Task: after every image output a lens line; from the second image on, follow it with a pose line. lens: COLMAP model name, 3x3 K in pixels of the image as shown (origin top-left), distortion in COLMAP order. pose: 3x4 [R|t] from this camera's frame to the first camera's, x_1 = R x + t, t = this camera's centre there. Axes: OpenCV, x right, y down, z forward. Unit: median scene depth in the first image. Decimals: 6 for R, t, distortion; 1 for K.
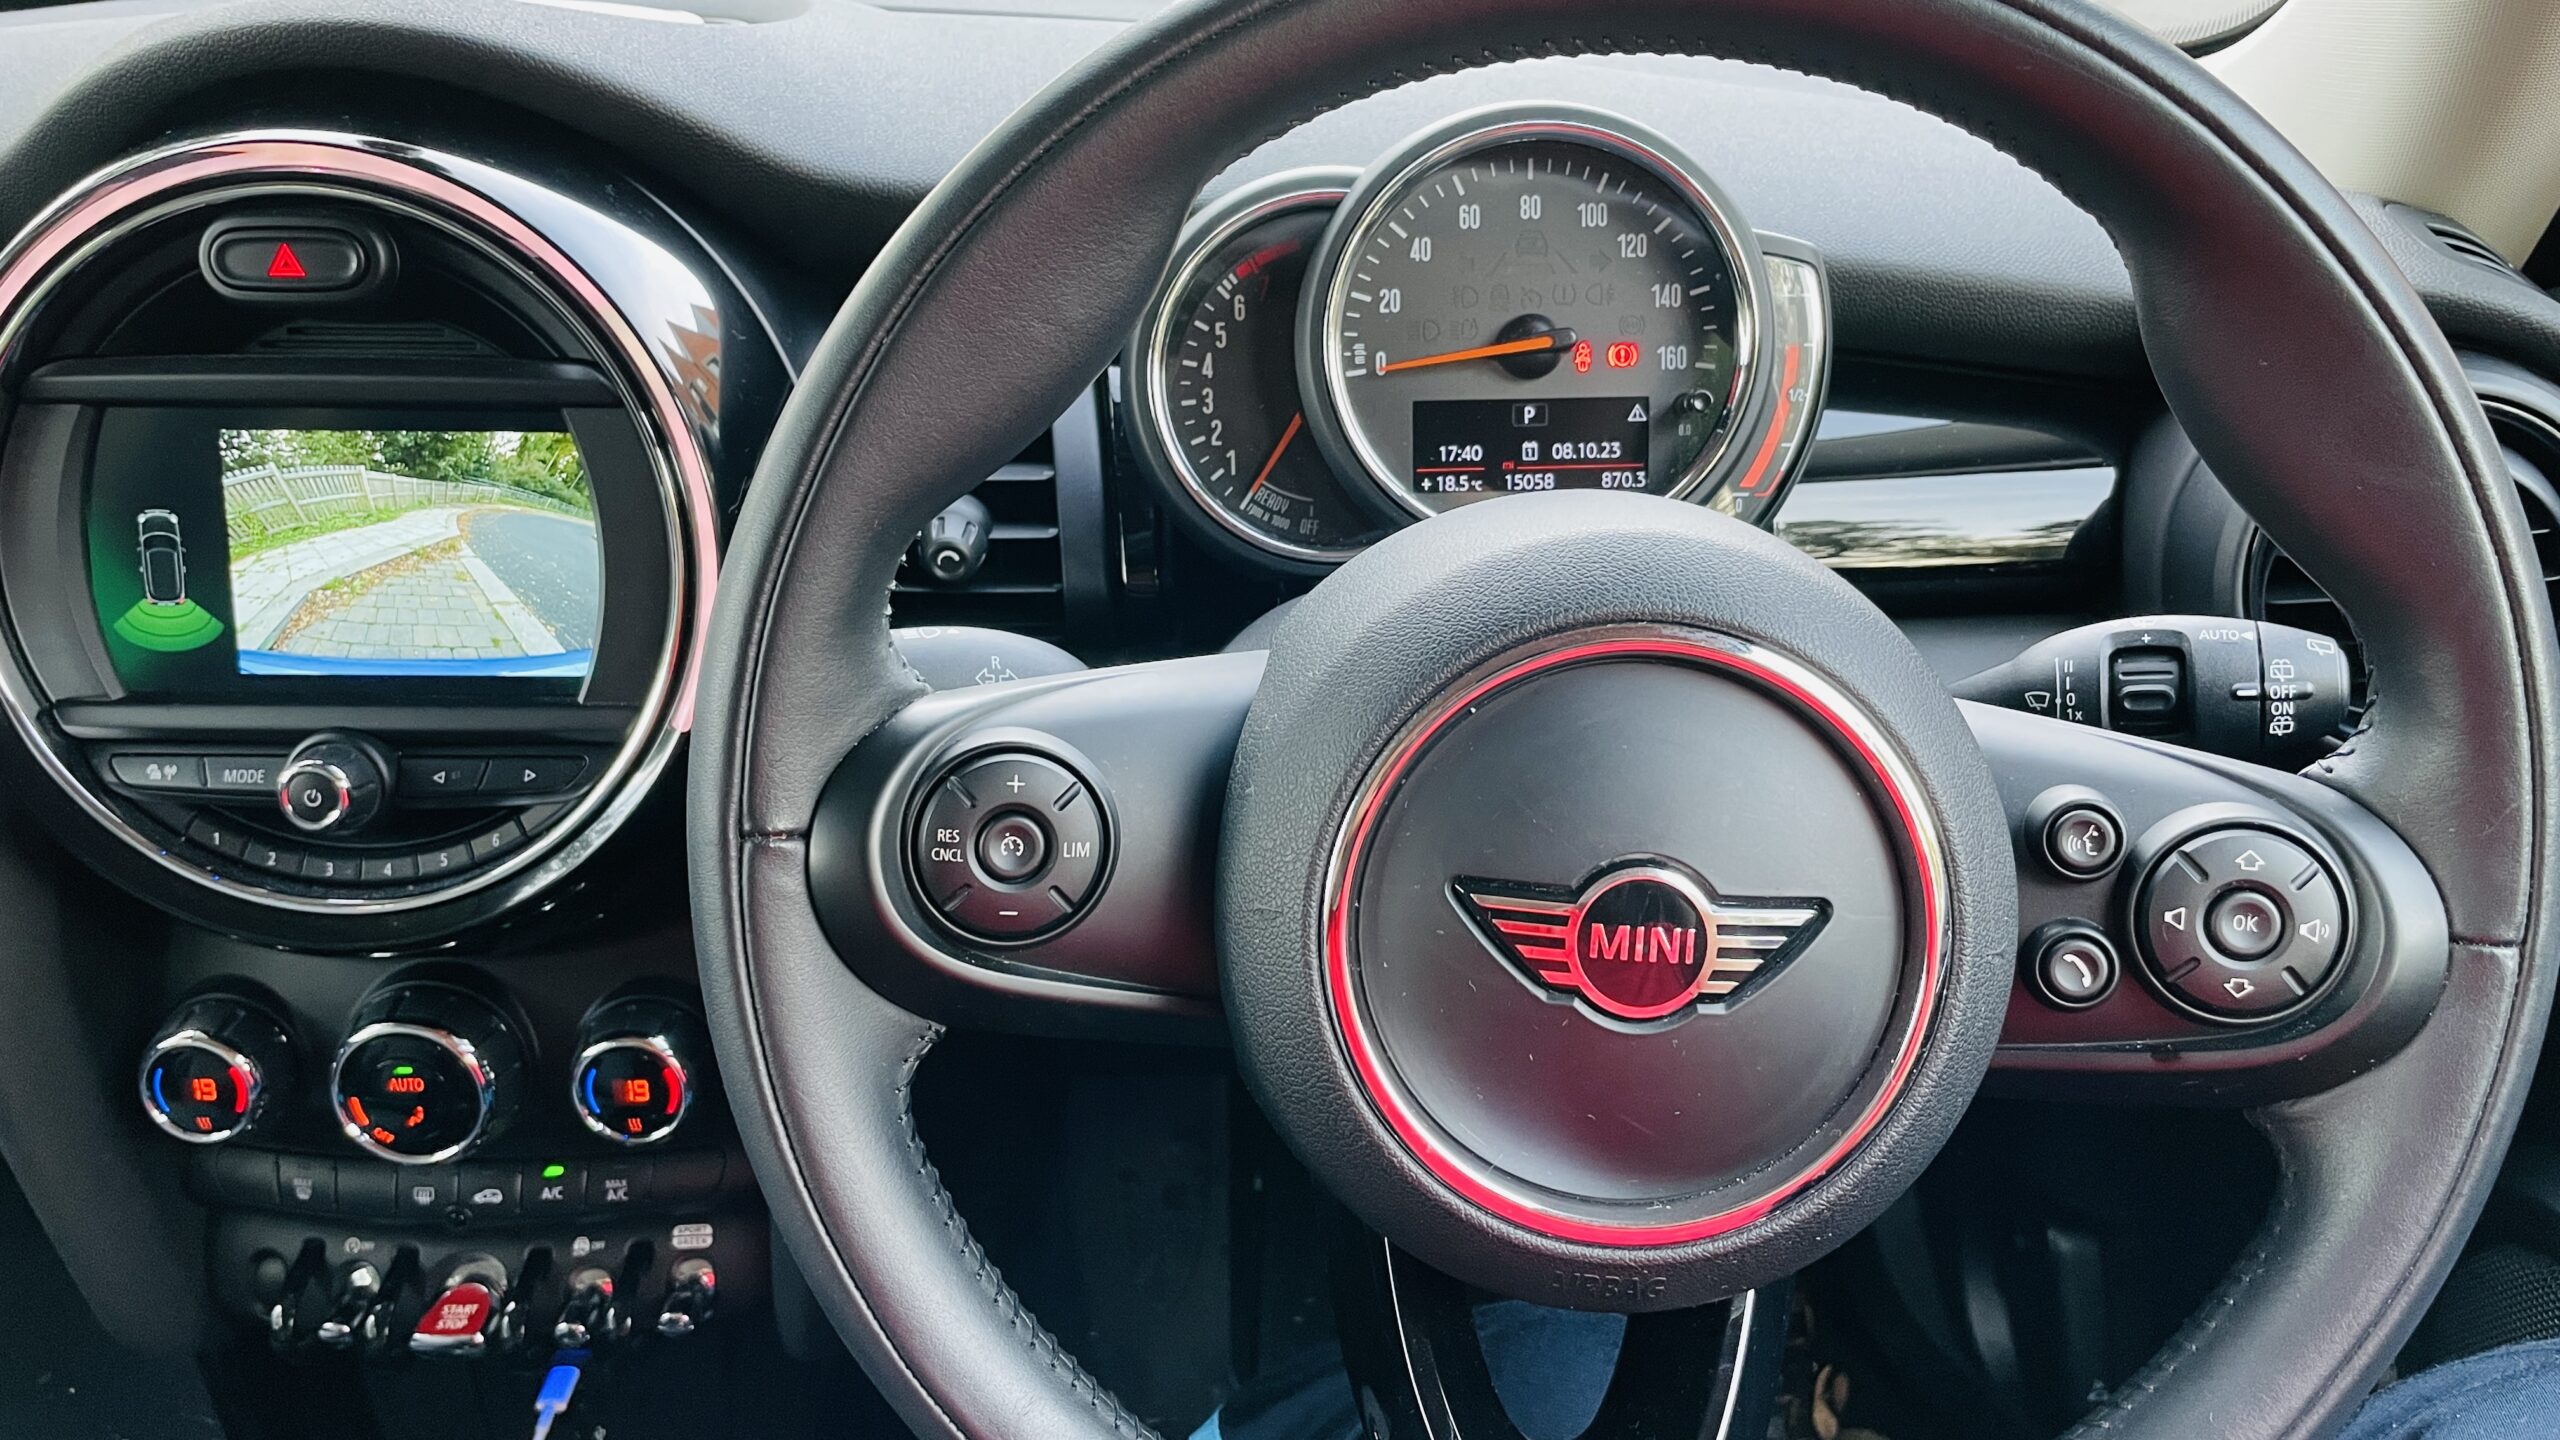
lens RADIAL K [[2033.7, 0, 1306.6], [0, 2033.7, 680.4], [0, 0, 1]] dist [0.063380, -0.103674]
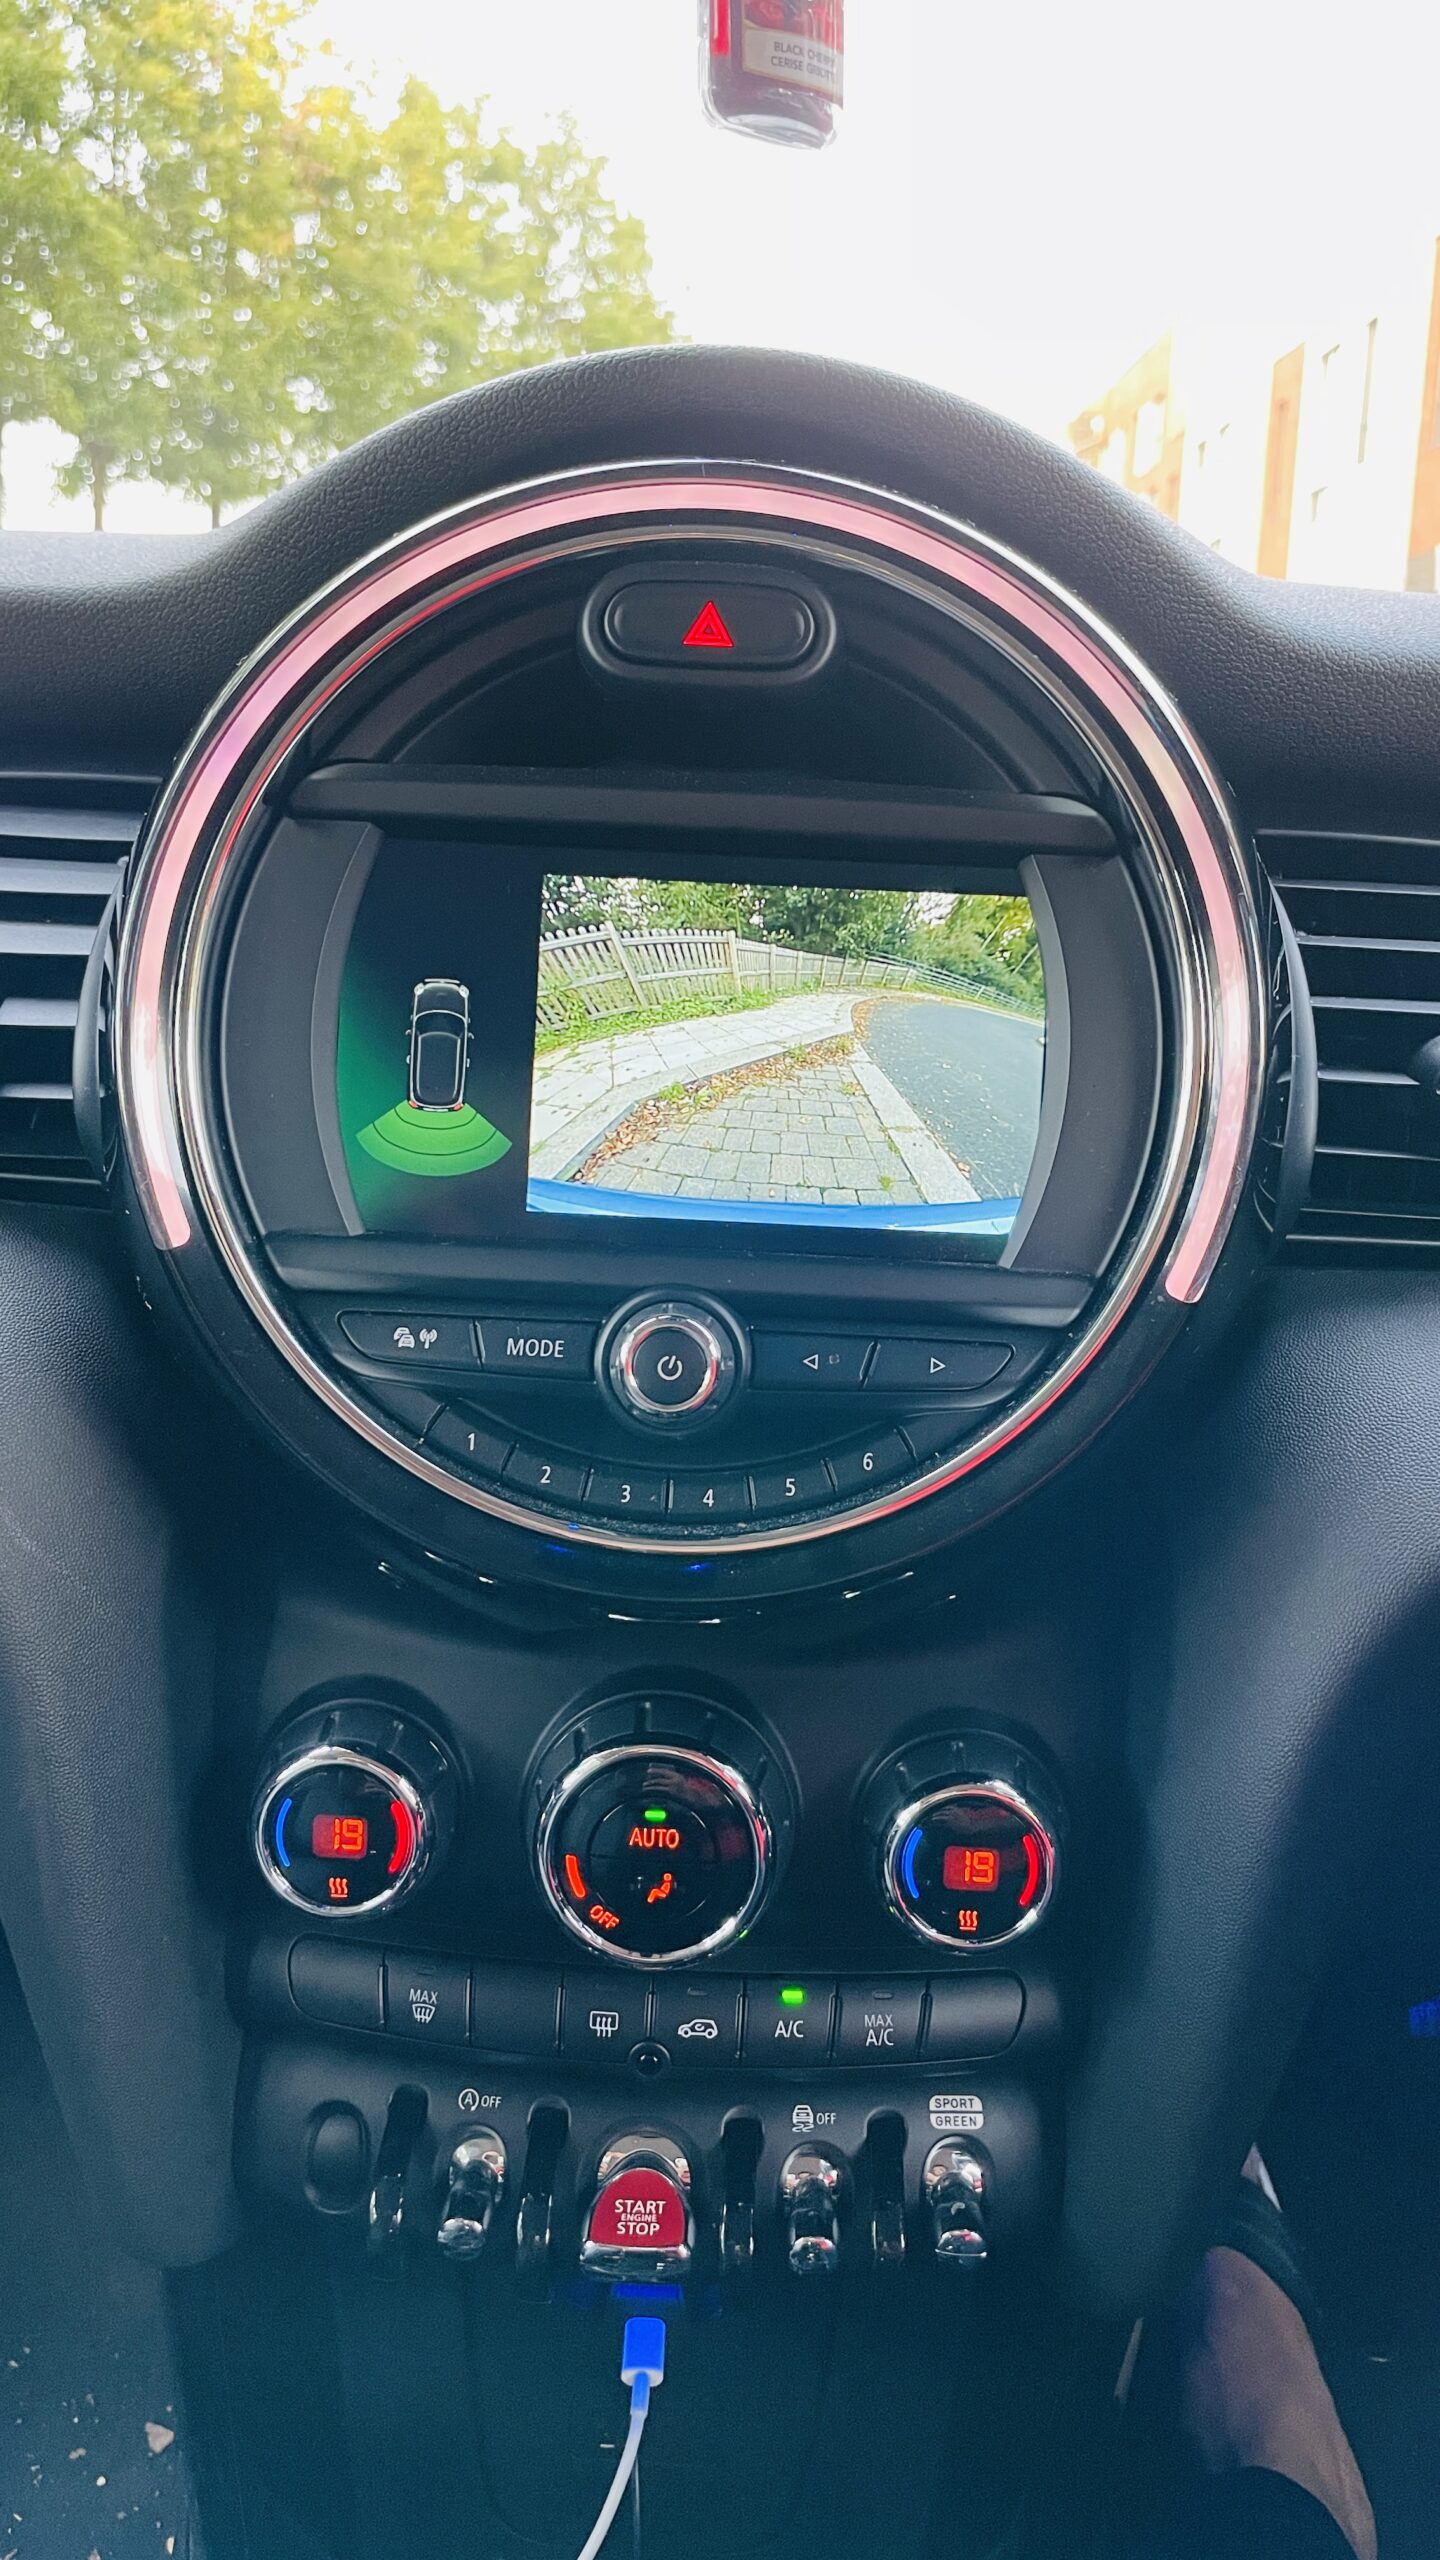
lens RADIAL K [[2033.7, 0, 710.0], [0, 2033.7, 1250.8], [0, 0, 1]] dist [0.063380, -0.103674]
pose [[0.998932, 0.045599, -0.007408, -0.453894], [-0.046158, 0.978526, -0.200890, 0.151310], [-0.001911, 0.201017, 0.979586, 0.310459]]
